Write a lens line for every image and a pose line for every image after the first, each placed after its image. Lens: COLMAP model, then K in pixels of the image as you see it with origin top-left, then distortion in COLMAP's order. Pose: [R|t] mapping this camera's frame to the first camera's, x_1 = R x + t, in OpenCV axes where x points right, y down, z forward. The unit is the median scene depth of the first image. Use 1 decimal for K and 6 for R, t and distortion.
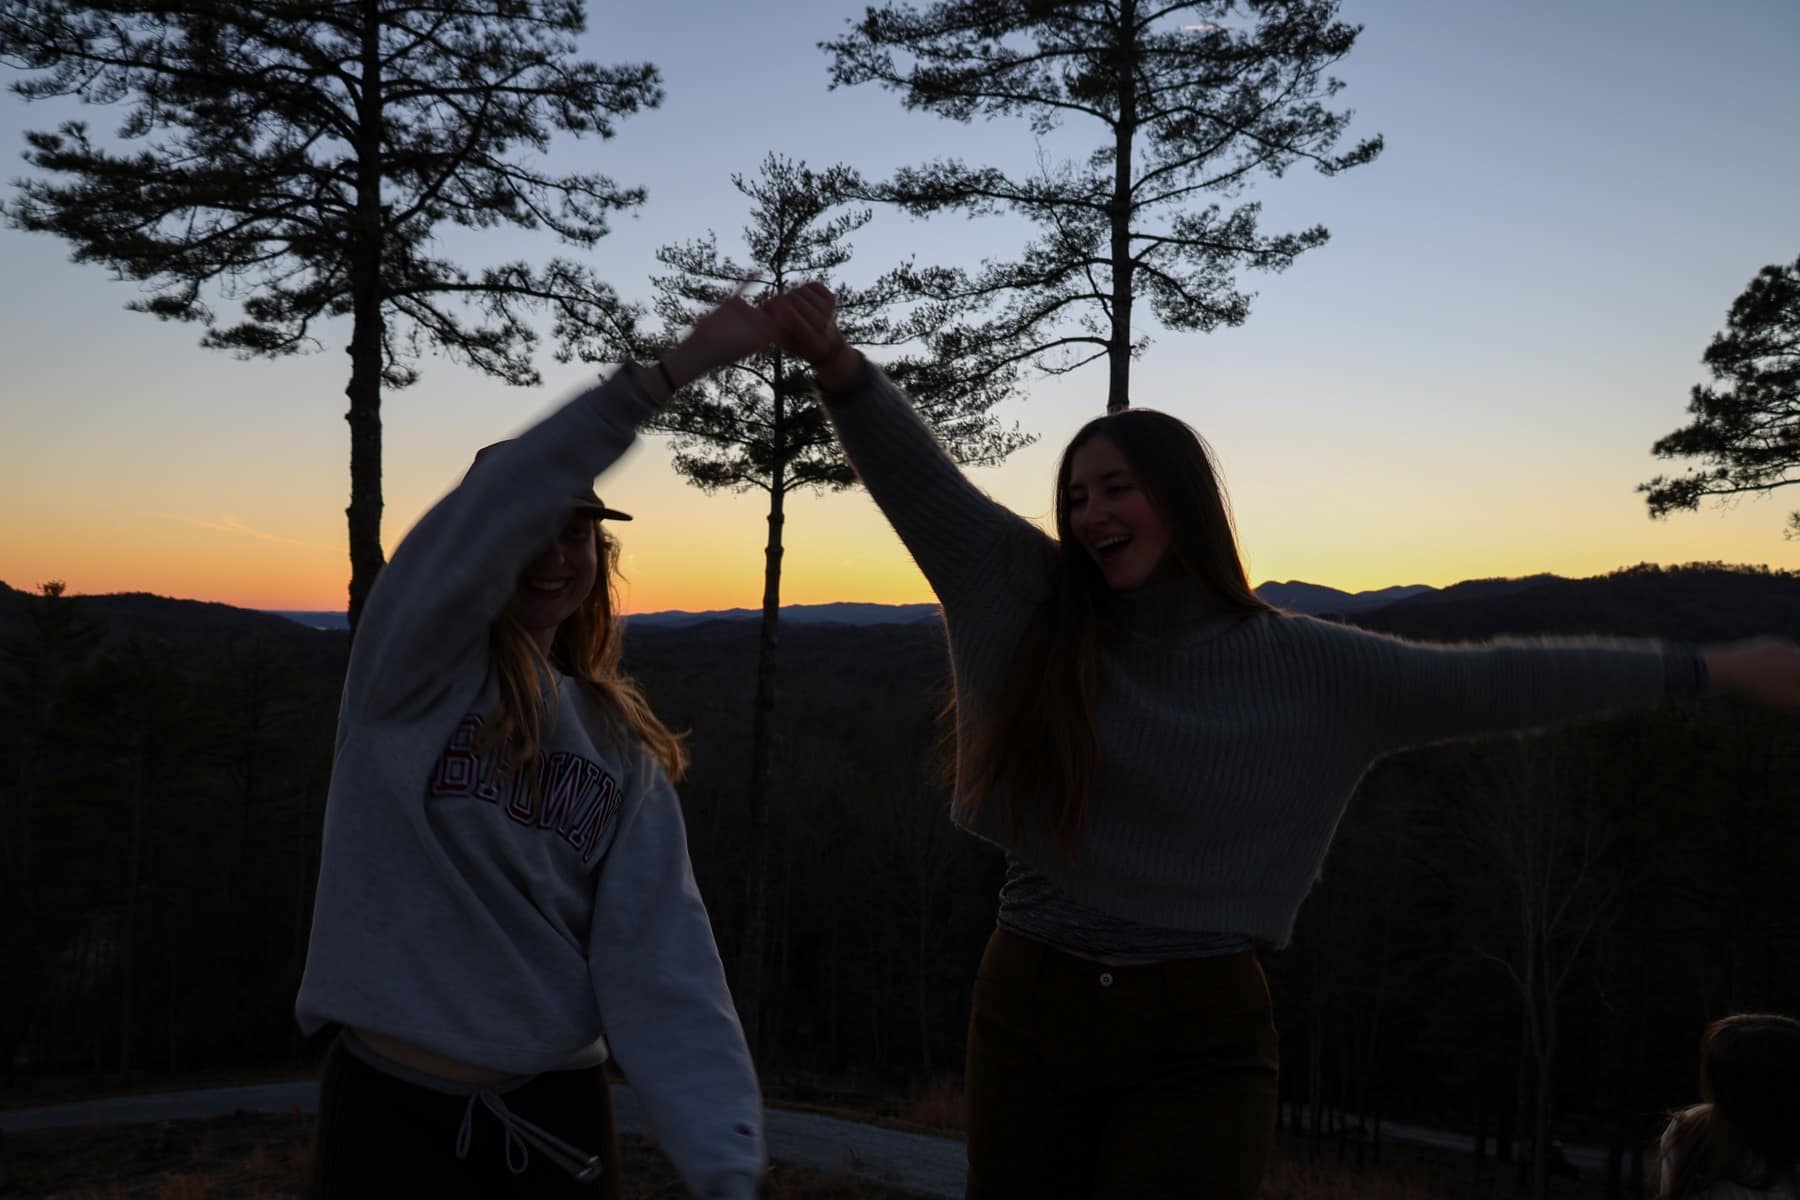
lens RADIAL K [[1260.4, 0, 902.9], [0, 1260.4, 597.9], [0, 0, 1]] dist [-0.019497, 0.009630]
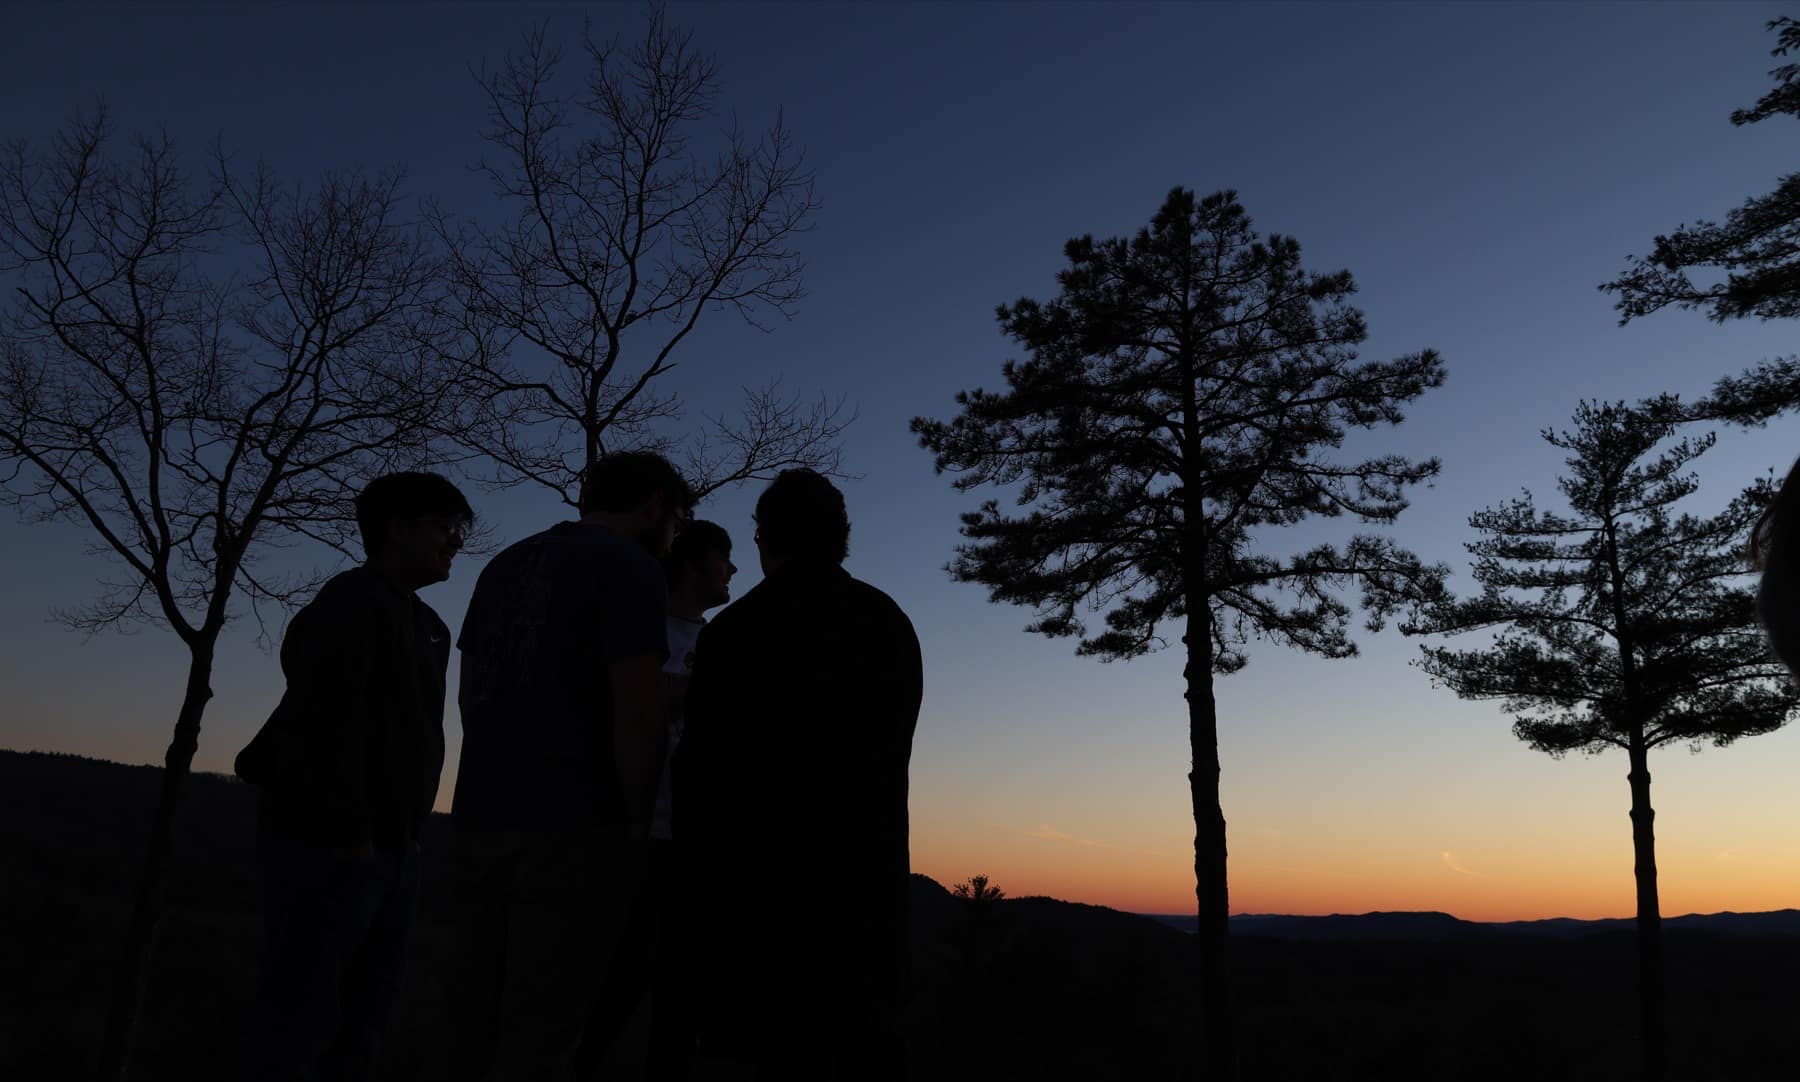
lens RADIAL K [[723.1, 0, 901.4], [0, 723.1, 543.8], [0, 0, 1]] dist [-0.009475, -0.000211]
pose [[0.756893, -0.104925, -0.645061, -0.172725], [-0.014261, 0.984141, -0.176812, -0.147159], [0.653383, 0.143027, 0.743393, 0.265807]]
